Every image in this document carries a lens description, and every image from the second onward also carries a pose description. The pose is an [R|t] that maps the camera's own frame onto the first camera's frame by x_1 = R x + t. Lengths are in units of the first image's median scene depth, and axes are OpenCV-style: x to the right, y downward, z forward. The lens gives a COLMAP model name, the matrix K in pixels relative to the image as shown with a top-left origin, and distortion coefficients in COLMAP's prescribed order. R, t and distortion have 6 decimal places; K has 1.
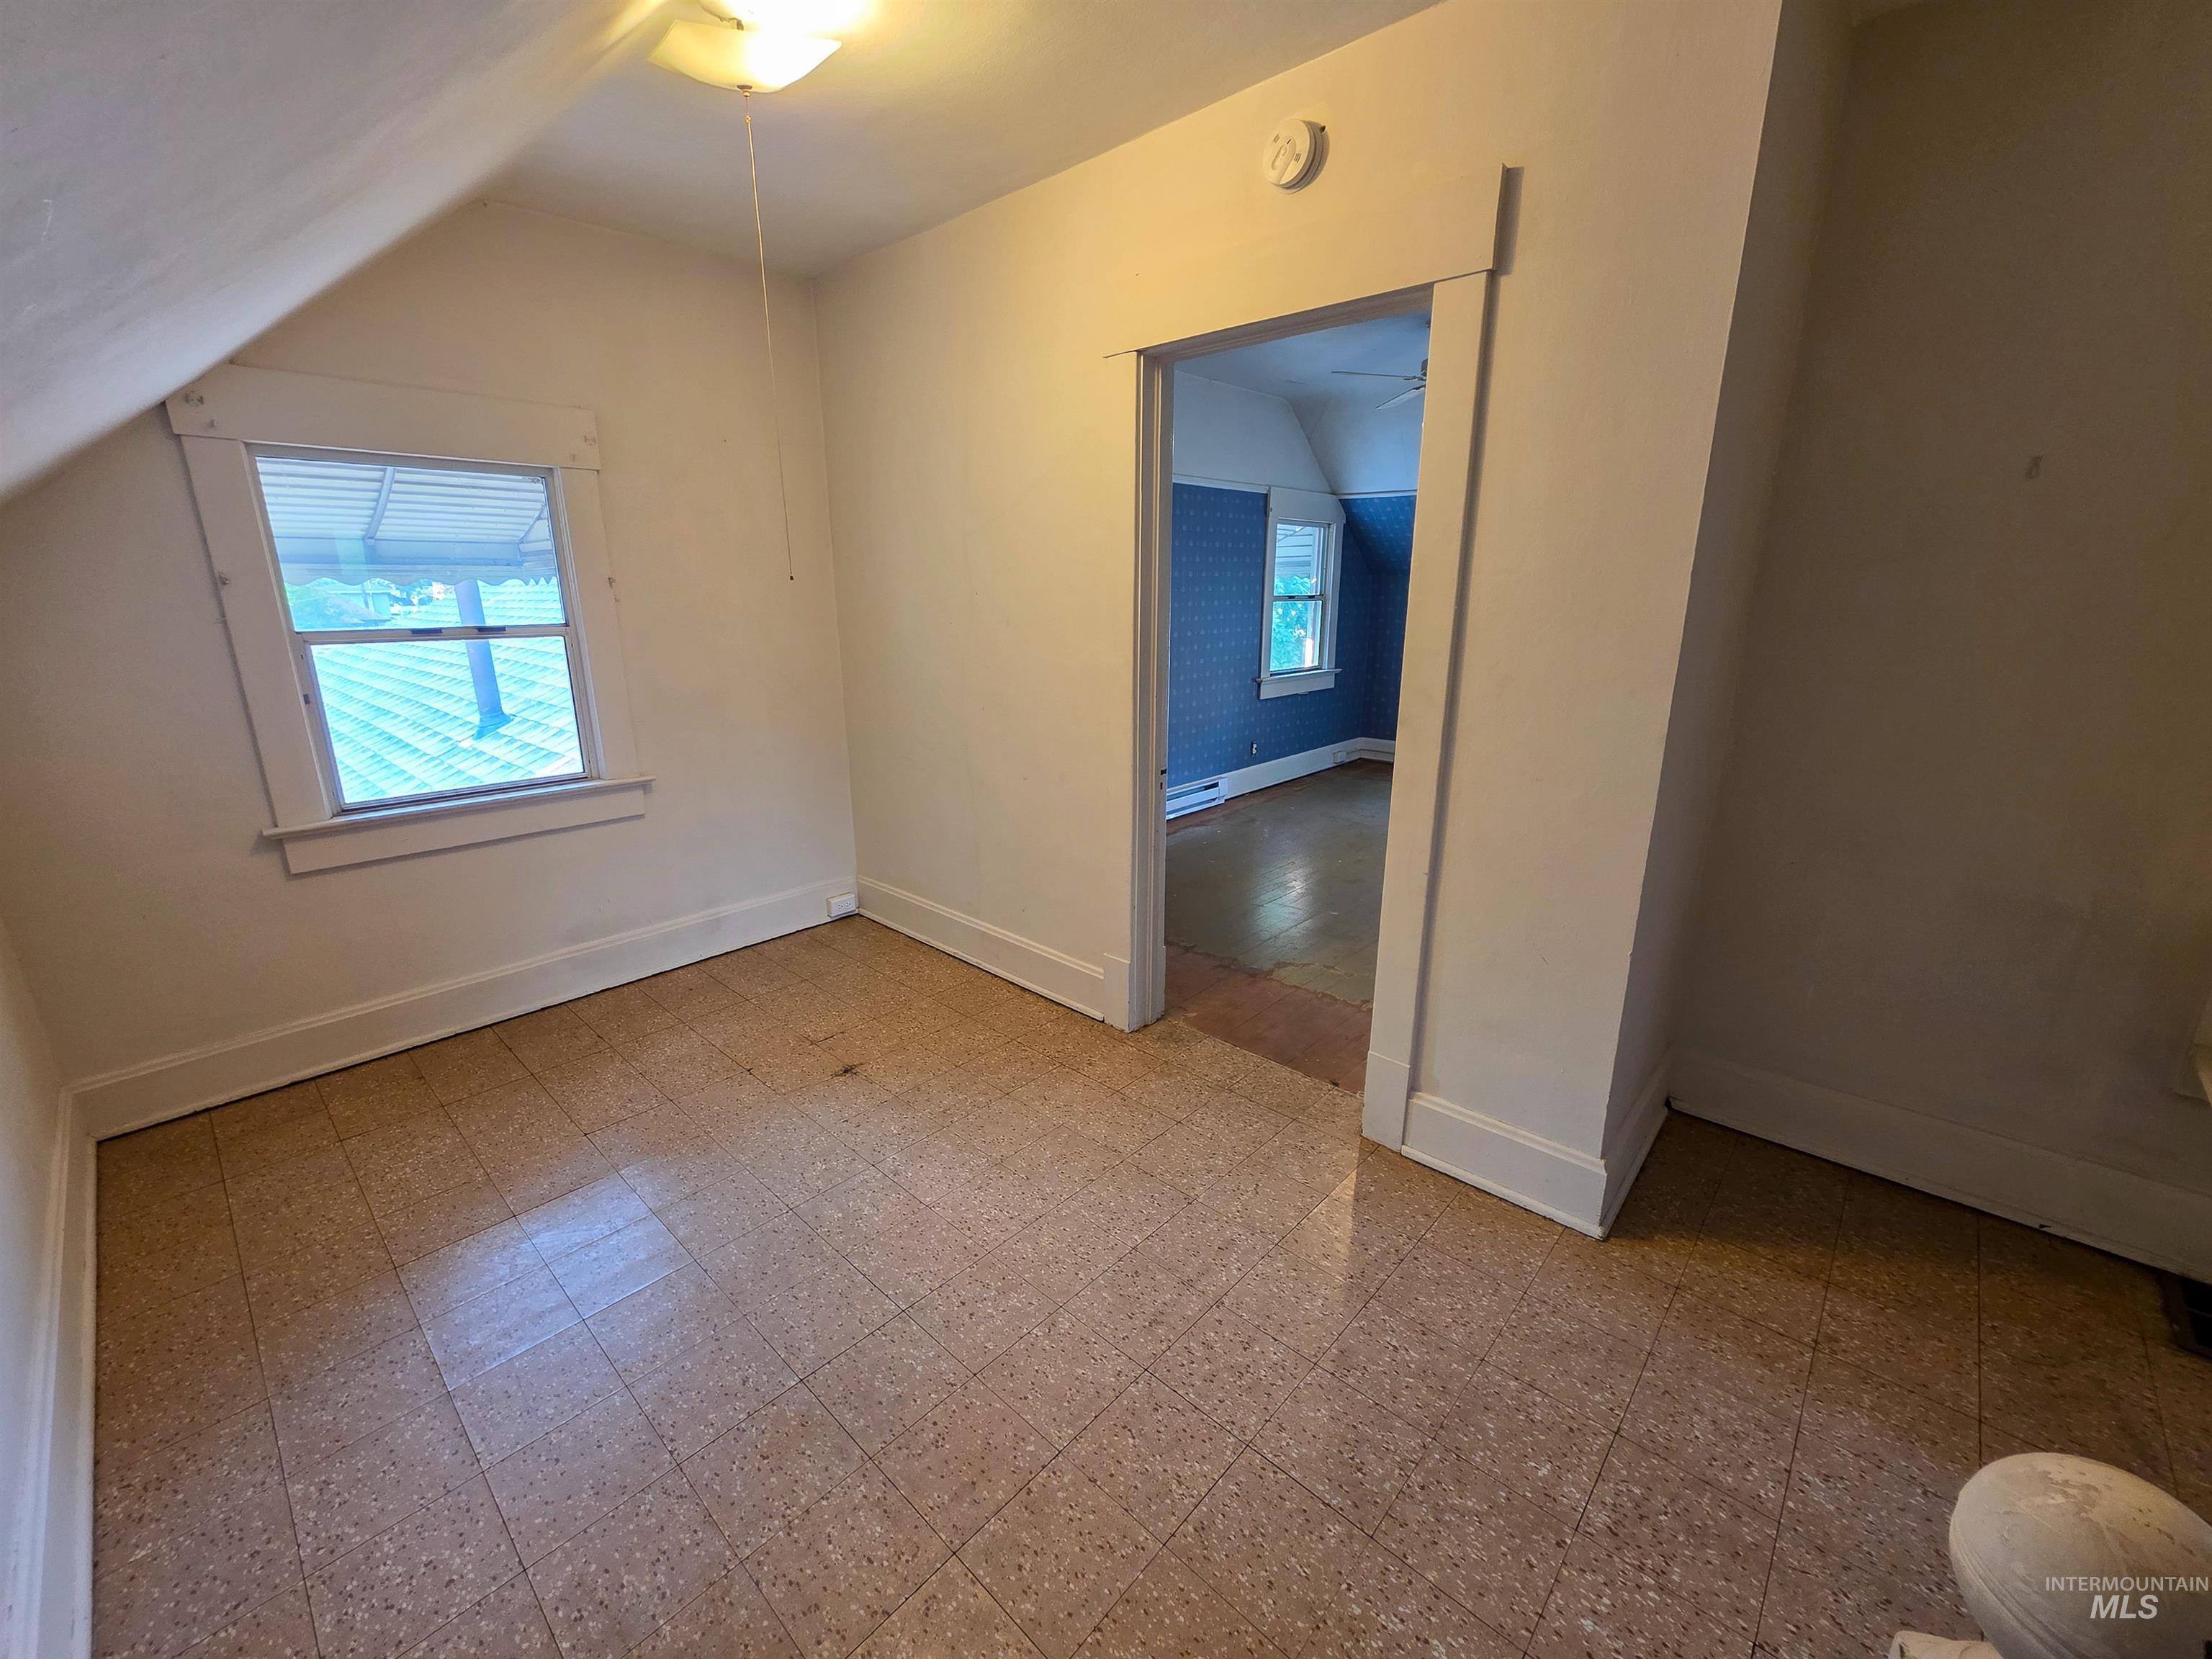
lens RADIAL K [[887.9, 0, 1107.4], [0, 887.9, 822.3], [0, 0, 1]] dist [0.005466, -0.000581]
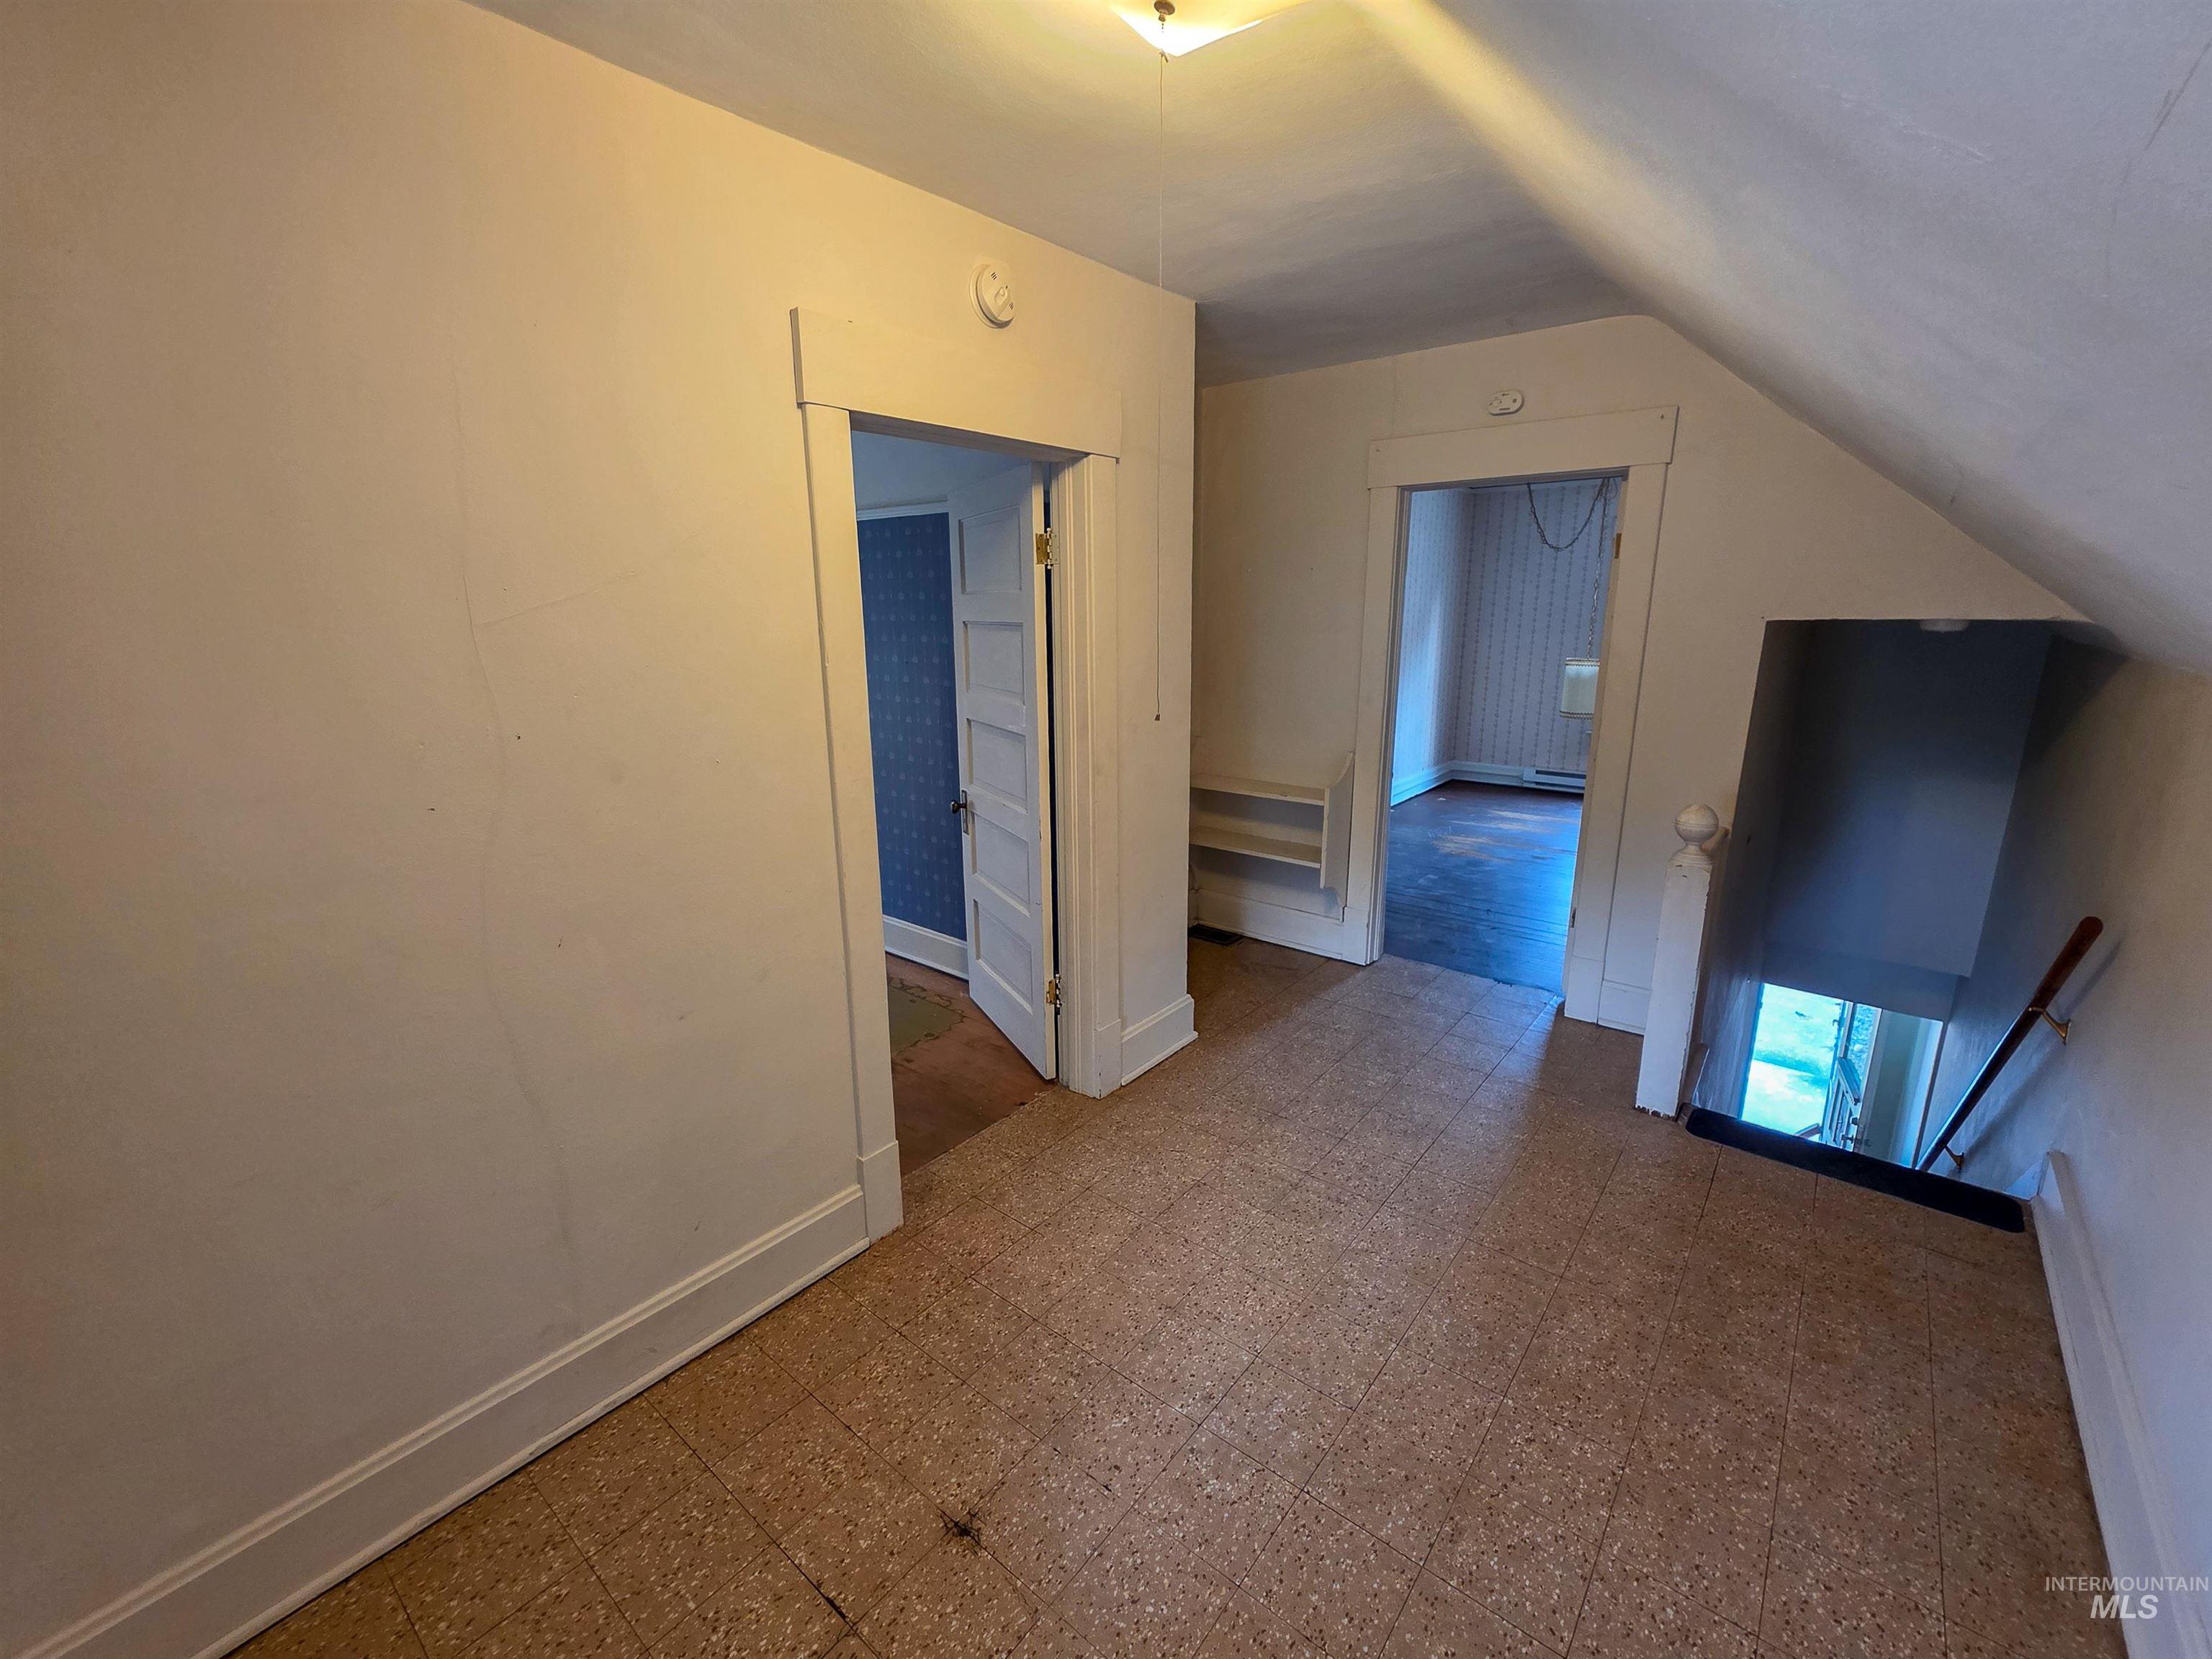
lens RADIAL K [[887.9, 0, 1111.1], [0, 887.9, 822.1], [0, 0, 1]] dist [0.005466, -0.000581]
pose [[-0.033767, -0.229573, 0.972706, -0.598773], [0.272683, 0.934219, 0.229955, -0.210960], [-0.961511, 0.273005, 0.031055, 0.595011]]
